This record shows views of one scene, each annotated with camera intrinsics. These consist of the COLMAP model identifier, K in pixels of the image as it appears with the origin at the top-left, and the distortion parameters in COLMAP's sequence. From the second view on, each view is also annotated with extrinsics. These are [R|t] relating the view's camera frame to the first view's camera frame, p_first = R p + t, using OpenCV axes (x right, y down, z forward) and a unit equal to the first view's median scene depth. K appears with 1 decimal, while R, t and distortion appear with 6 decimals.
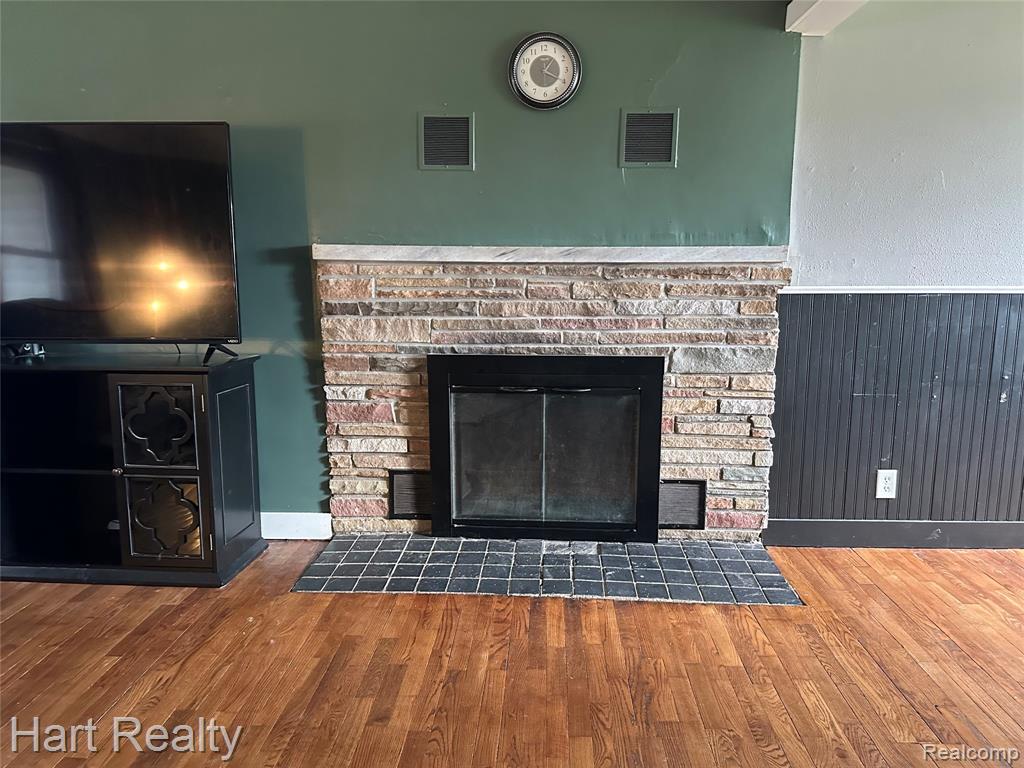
lens RADIAL K [[722.6, 0, 513.2], [0, 722.6, 386.9], [0, 0, 1]] dist [0.068280, -0.061468]
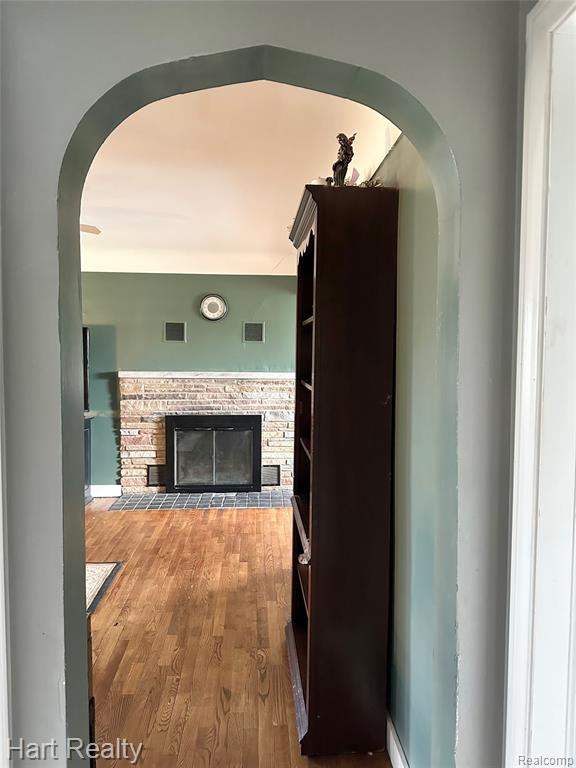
lens RADIAL K [[537.0, 0, 299.6], [0, 537.0, 369.7], [0, 0, 1]] dist [0.053182, -0.000506]
pose [[0.991136, 0.000491, 0.132849, 0.089404], [0.017763, 0.990524, -0.136189, 0.058818], [-0.131657, 0.137342, 0.981735, -0.871314]]
